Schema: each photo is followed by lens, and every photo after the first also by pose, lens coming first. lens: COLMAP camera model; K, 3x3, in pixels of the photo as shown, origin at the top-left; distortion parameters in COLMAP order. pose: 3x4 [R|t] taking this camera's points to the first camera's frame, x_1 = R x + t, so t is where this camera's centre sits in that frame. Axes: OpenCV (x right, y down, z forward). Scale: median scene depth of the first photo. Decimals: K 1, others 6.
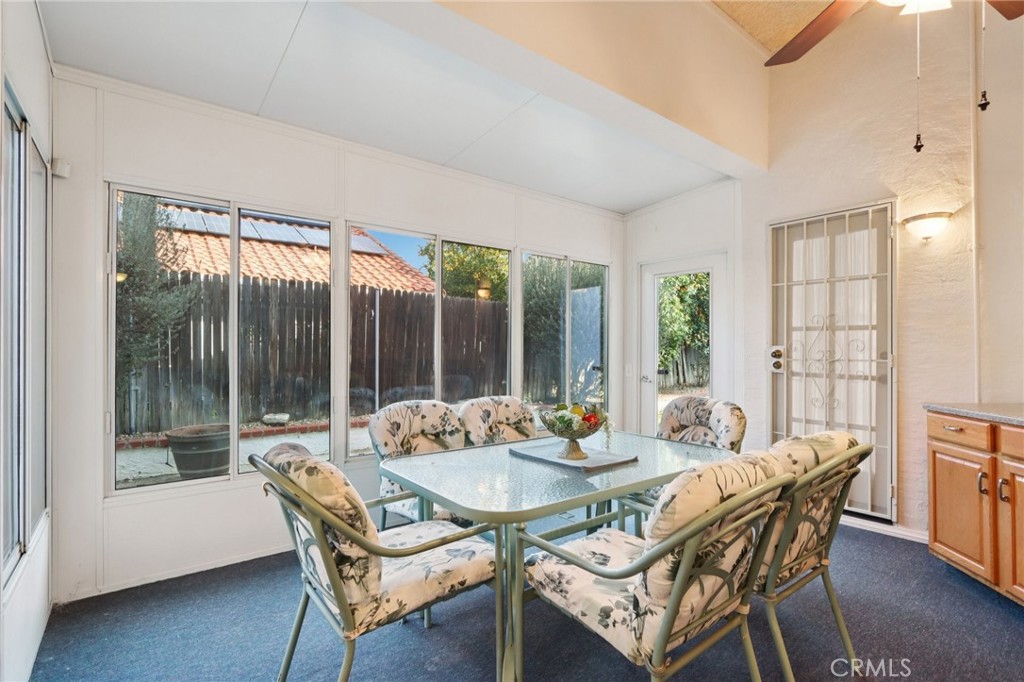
lens RADIAL K [[474.5, 0, 512.0], [0, 474.5, 341.0], [0, 0, 1]] dist [-0.009136, 0.000073]
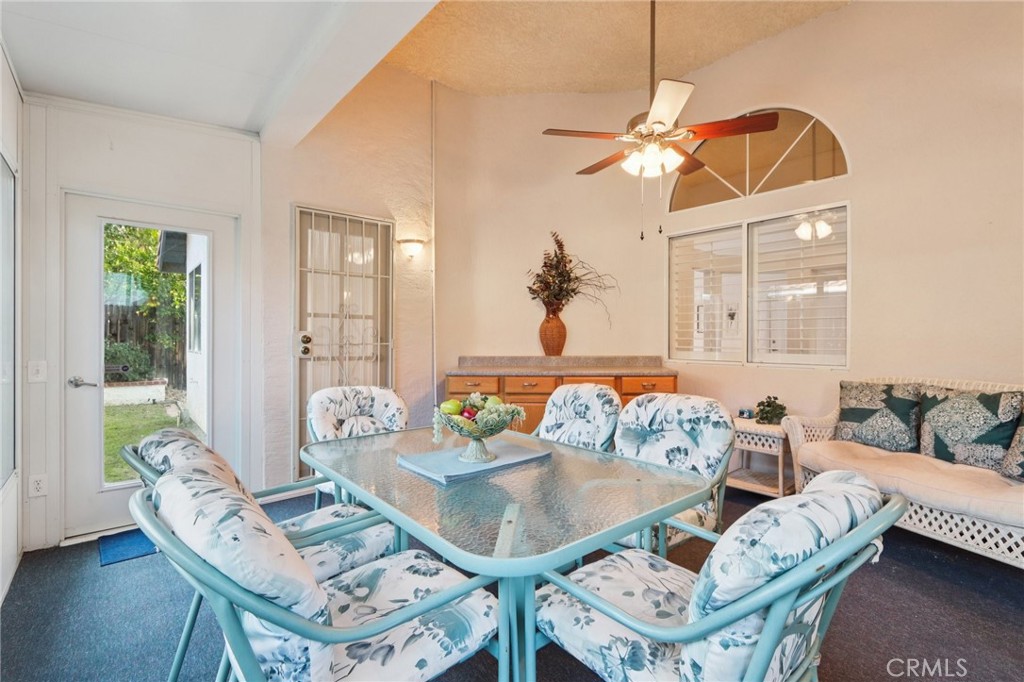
lens RADIAL K [[474.5, 0, 512.0], [0, 474.5, 341.0], [0, 0, 1]] dist [-0.009136, 0.000073]
pose [[-0.045466, -0.009718, 0.998919, -0.508872], [-0.016311, 0.999827, 0.008984, 0.016624], [-0.998833, -0.015885, -0.045617, 0.688209]]
